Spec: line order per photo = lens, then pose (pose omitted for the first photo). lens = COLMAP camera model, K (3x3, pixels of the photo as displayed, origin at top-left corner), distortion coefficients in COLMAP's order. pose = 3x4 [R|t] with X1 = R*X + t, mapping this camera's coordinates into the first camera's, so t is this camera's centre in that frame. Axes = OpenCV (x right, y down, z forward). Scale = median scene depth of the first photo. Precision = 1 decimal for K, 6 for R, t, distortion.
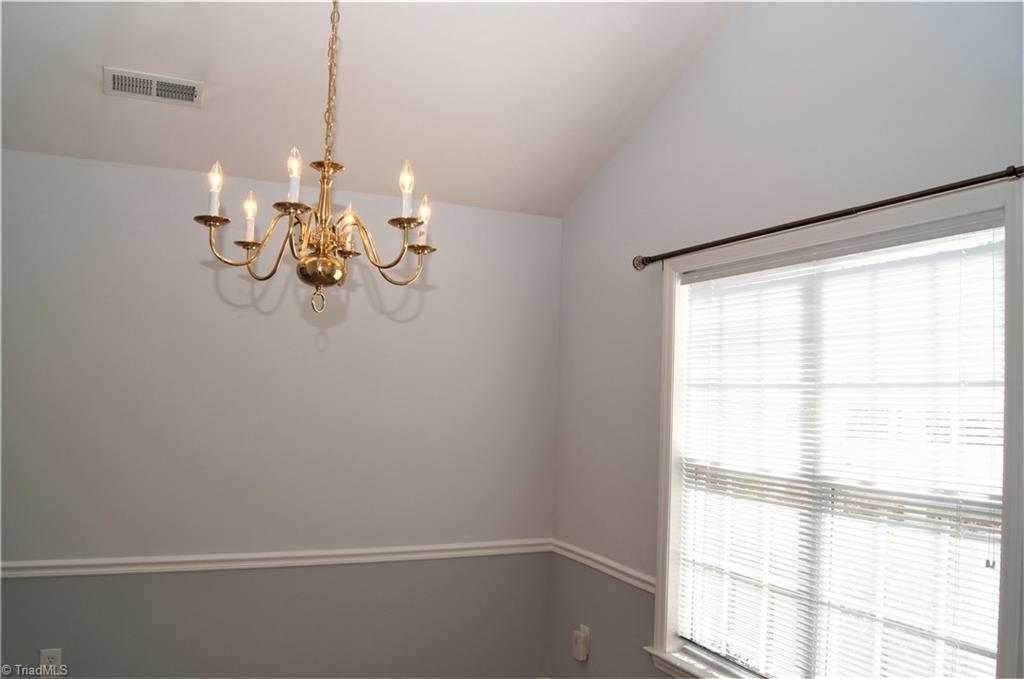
lens RADIAL K [[795.7, 0, 518.1], [0, 795.7, 355.1], [0, 0, 1]] dist [-0.079970, 0.003941]
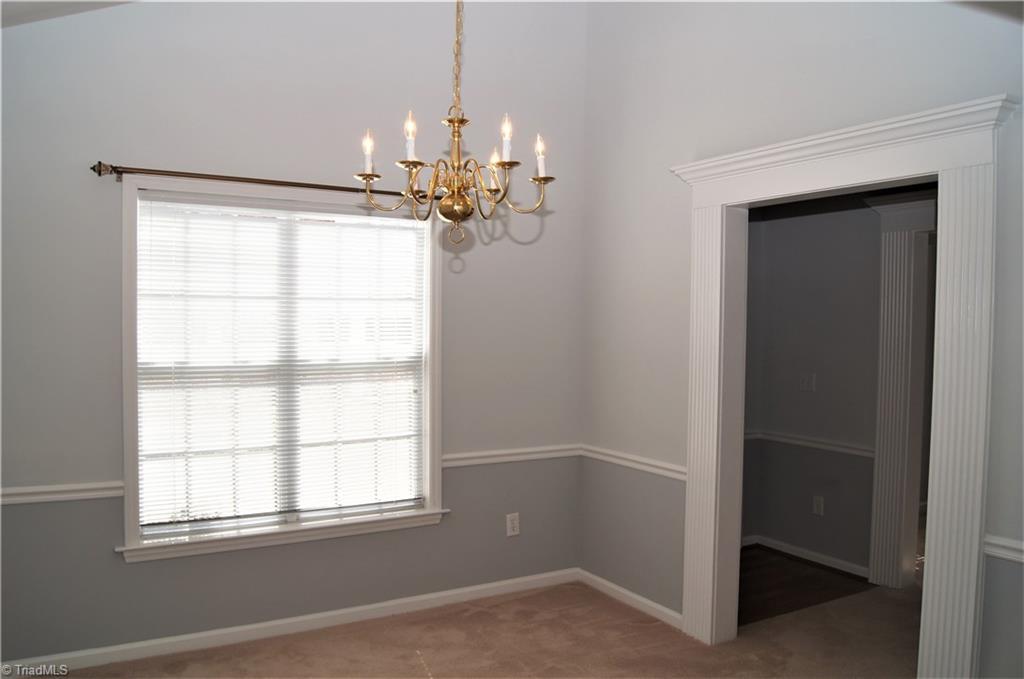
lens RADIAL K [[795.7, 0, 518.1], [0, 795.7, 355.1], [0, 0, 1]] dist [-0.079970, 0.003941]
pose [[-0.101764, -0.067060, 0.992546, -1.022787], [-0.056566, 0.996501, 0.061528, 0.028433], [-0.993199, -0.049883, -0.105201, 0.684888]]
